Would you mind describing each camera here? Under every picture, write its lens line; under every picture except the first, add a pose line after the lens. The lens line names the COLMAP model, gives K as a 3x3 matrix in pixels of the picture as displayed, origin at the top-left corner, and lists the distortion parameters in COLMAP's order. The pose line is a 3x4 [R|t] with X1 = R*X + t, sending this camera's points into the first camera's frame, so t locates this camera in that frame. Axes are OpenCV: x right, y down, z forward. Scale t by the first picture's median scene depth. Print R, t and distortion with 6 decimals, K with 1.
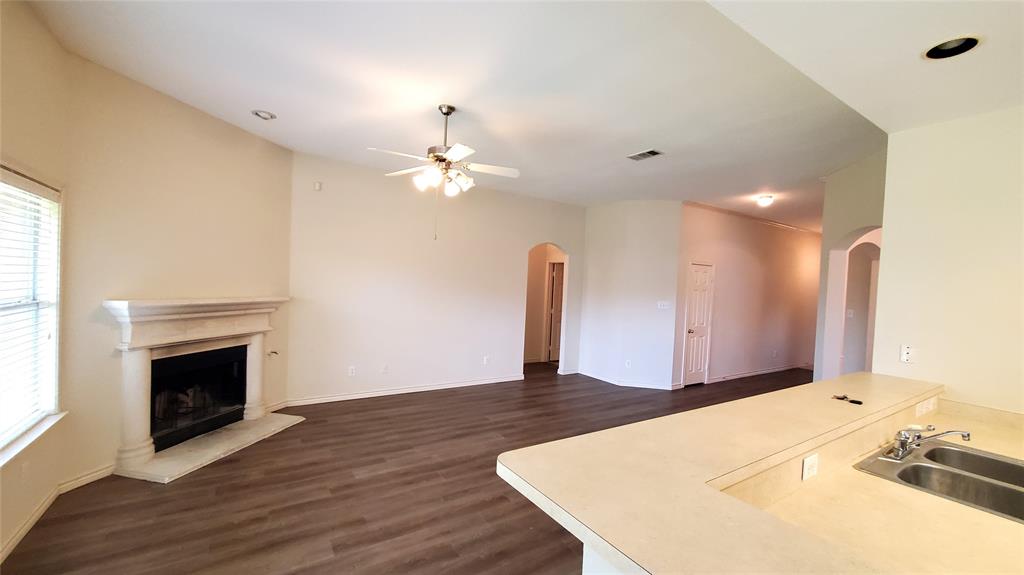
lens RADIAL K [[406.6, 0, 513.0], [0, 406.6, 293.5], [0, 0, 1]] dist [0.002478, 0.000236]
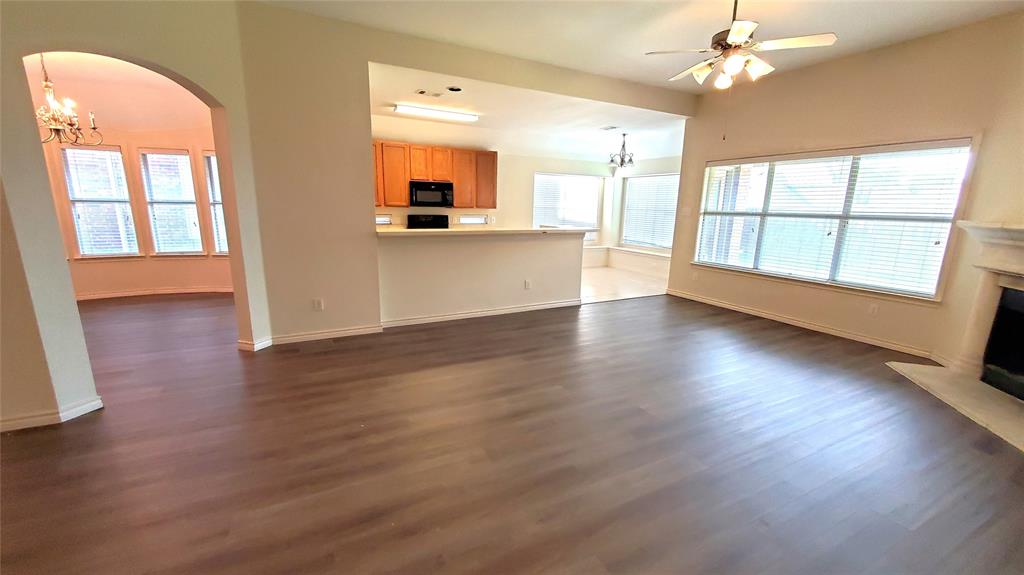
lens RADIAL K [[403.5, 0, 512.0], [0, 403.5, 287.5], [0, 0, 1]] dist [0.001749, 0.000101]
pose [[-0.992750, -0.084380, 0.085602, 0.130501], [-0.062969, 0.971721, 0.227582, 0.013272], [-0.102385, 0.220541, -0.969989, 1.381881]]
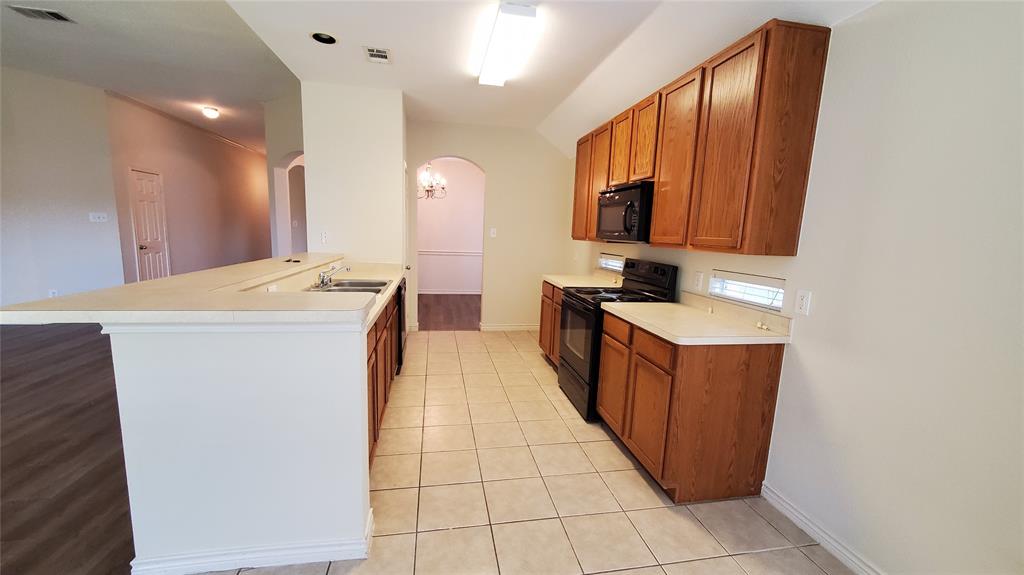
lens RADIAL K [[406.6, 0, 513.0], [0, 406.6, 293.5], [0, 0, 1]] dist [0.002478, 0.000236]
pose [[0.388198, -0.172081, 0.905368, -0.107169], [0.004166, 0.982730, 0.184999, 0.038684], [-0.921567, -0.068044, 0.382211, -0.145550]]
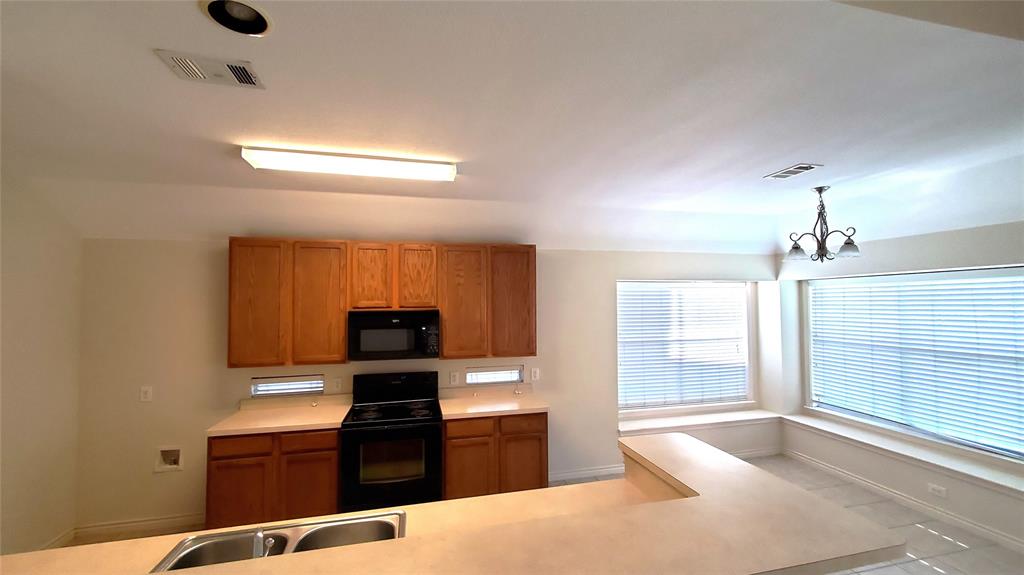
lens RADIAL K [[406.6, 0, 513.0], [0, 406.6, 293.5], [0, 0, 1]] dist [0.002478, 0.000236]
pose [[-0.939855, -0.029458, 0.340302, 0.130470], [-0.026167, 0.999556, 0.014258, -0.052499], [-0.340571, 0.004495, -0.940208, 0.540994]]
